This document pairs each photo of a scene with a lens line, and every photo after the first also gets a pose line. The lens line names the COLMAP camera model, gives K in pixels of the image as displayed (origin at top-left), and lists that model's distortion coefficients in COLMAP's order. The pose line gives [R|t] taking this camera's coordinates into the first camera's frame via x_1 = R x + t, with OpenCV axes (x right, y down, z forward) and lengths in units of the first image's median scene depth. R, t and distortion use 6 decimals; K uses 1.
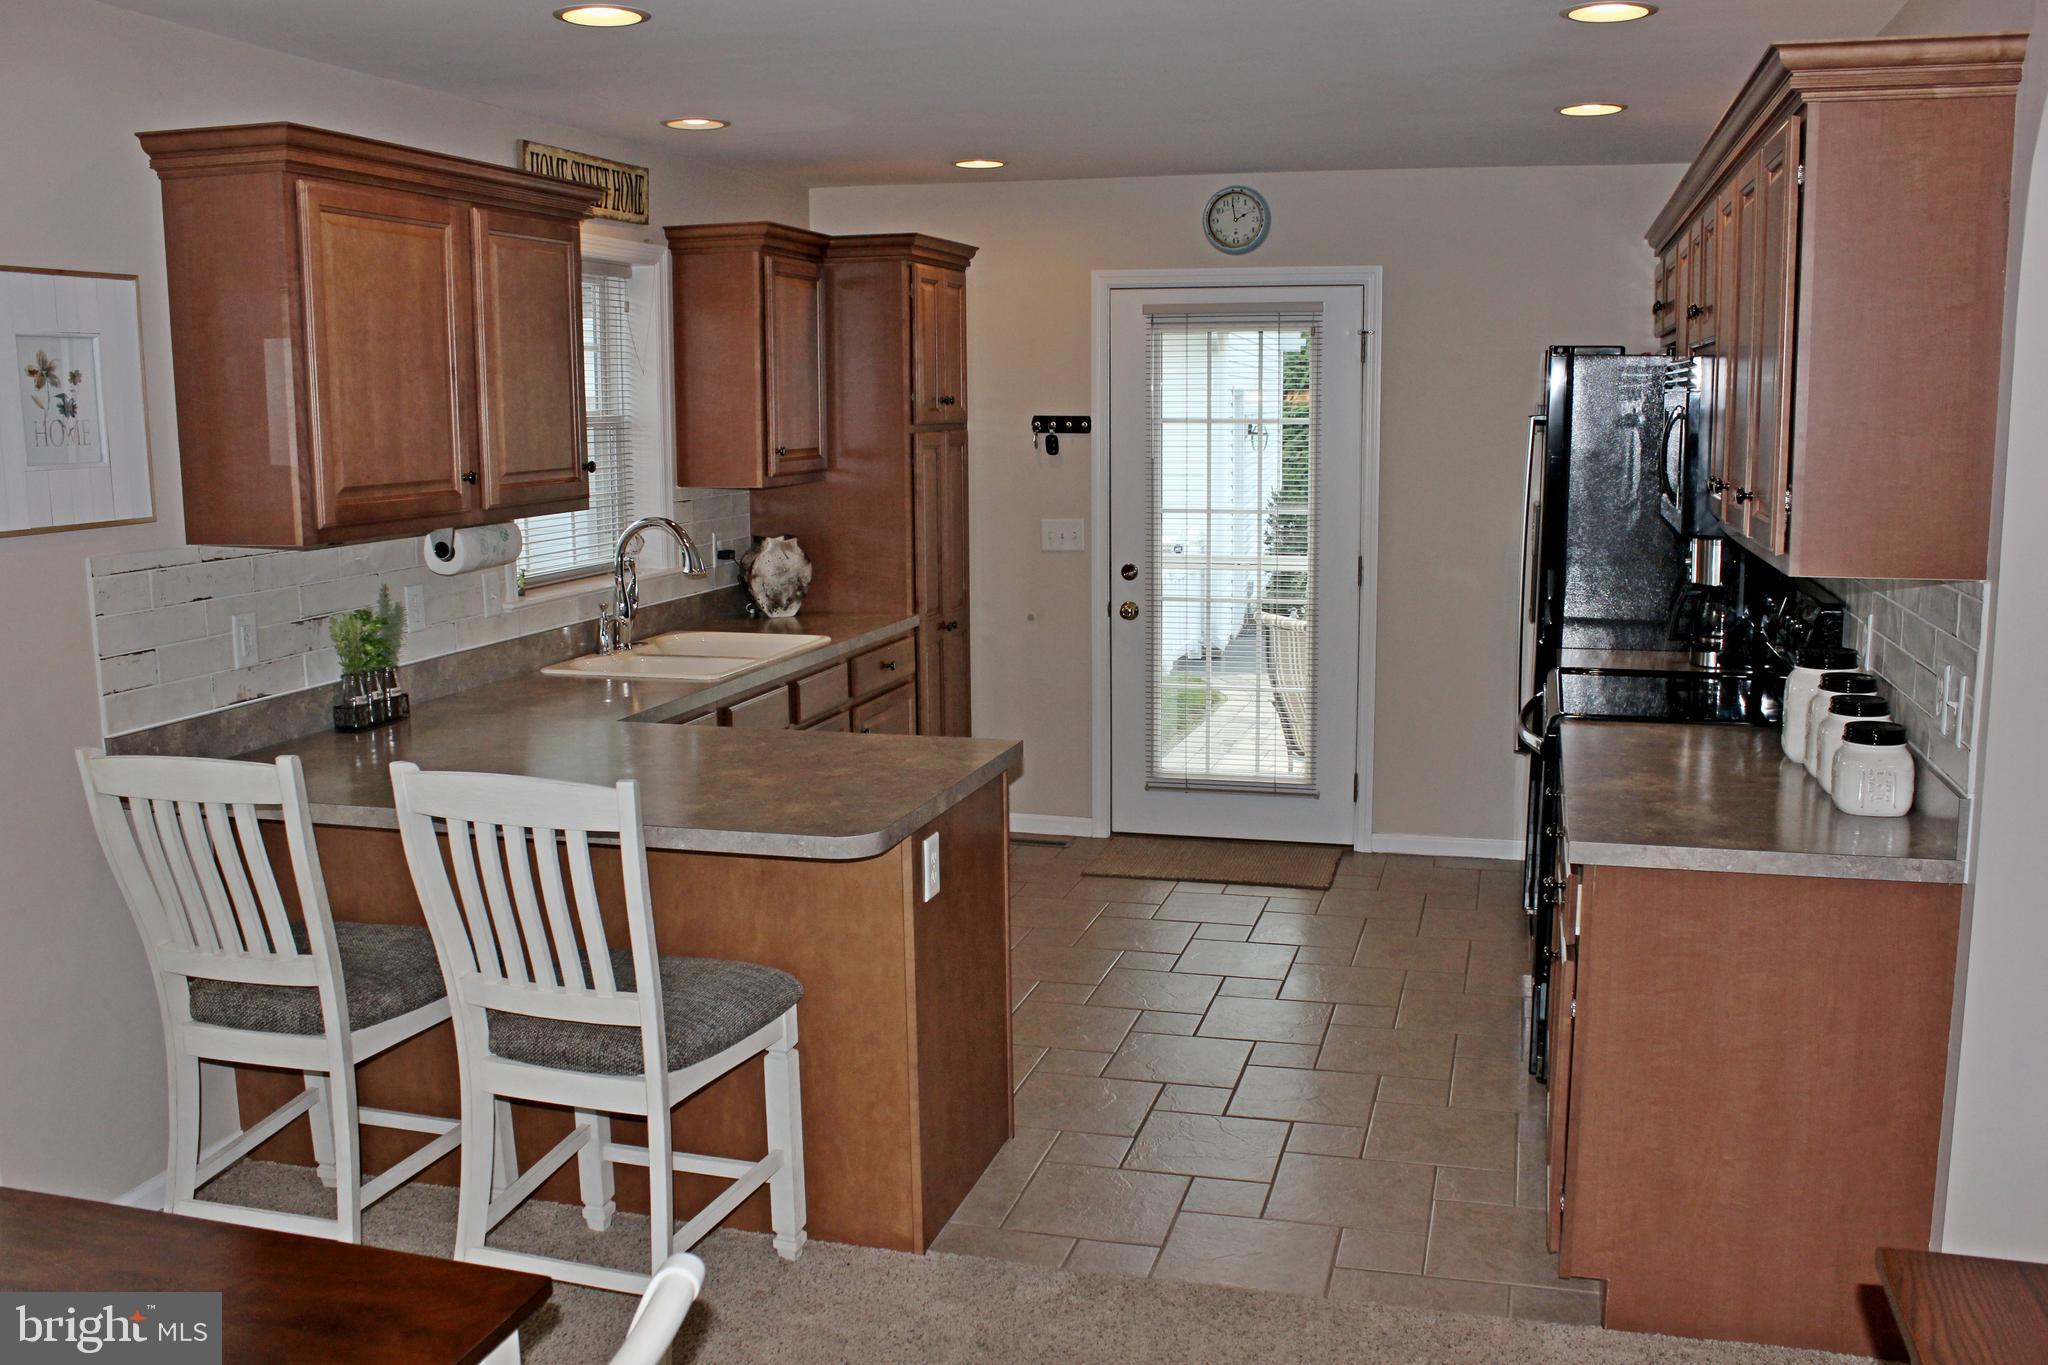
lens RADIAL K [[1743.0, 0, 1076.1], [0, 1743.0, 694.0], [0, 0, 1]] dist [-0.153945, 0.107265]
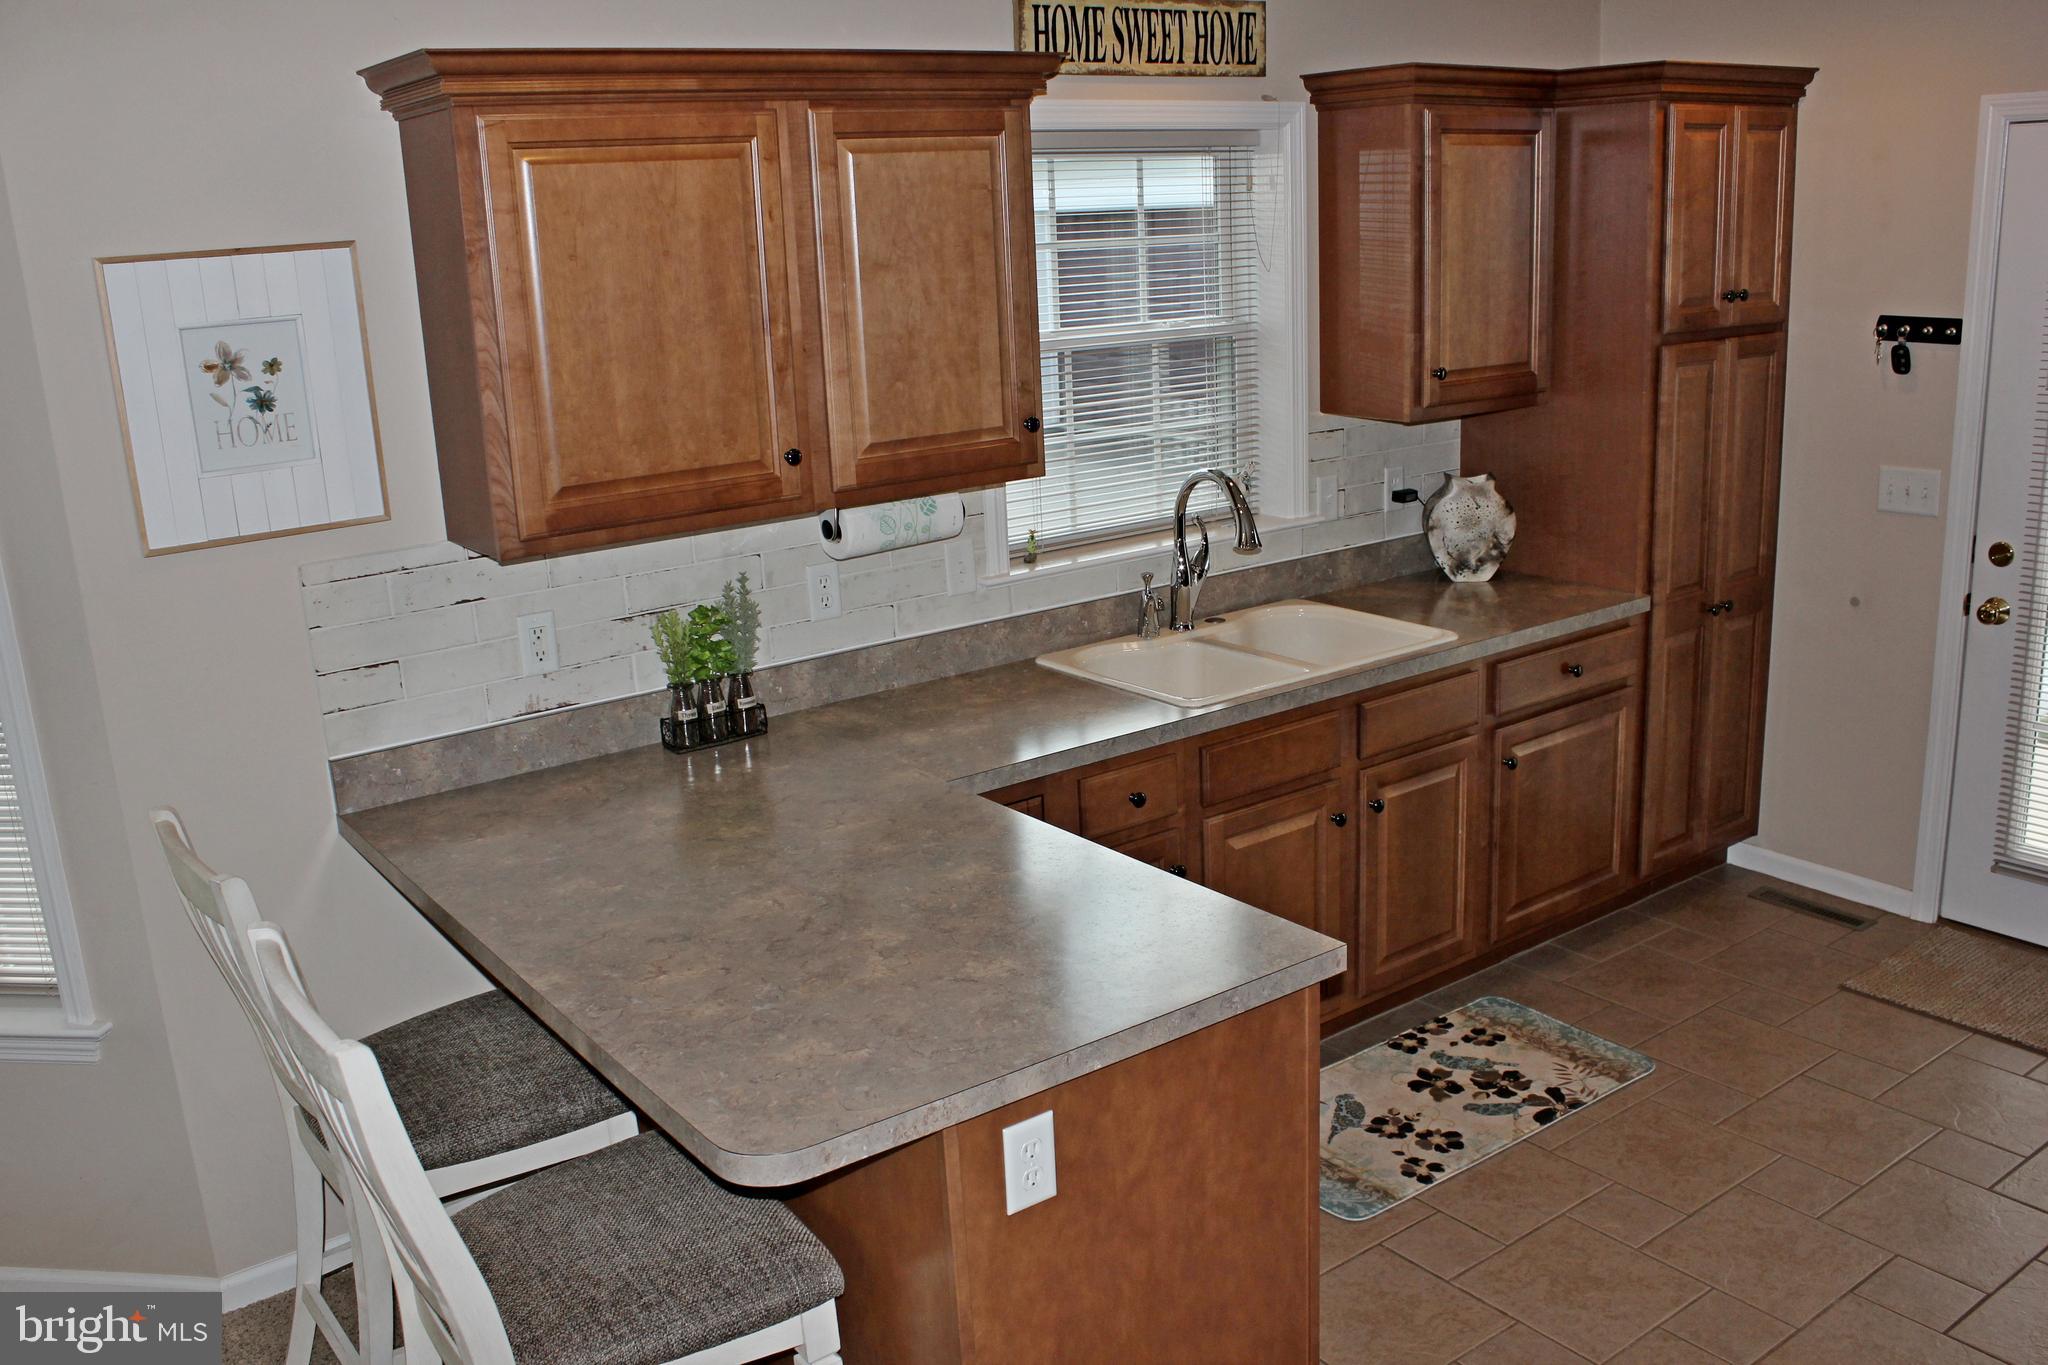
lens RADIAL K [[1743.0, 0, 1076.1], [0, 1743.0, 694.0], [0, 0, 1]] dist [-0.153945, 0.107265]
pose [[0.782983, 0.139553, -0.606187, 0.195171], [-0.066281, 0.987679, 0.141766, -0.109635], [0.618501, -0.070822, 0.782586, 0.346410]]
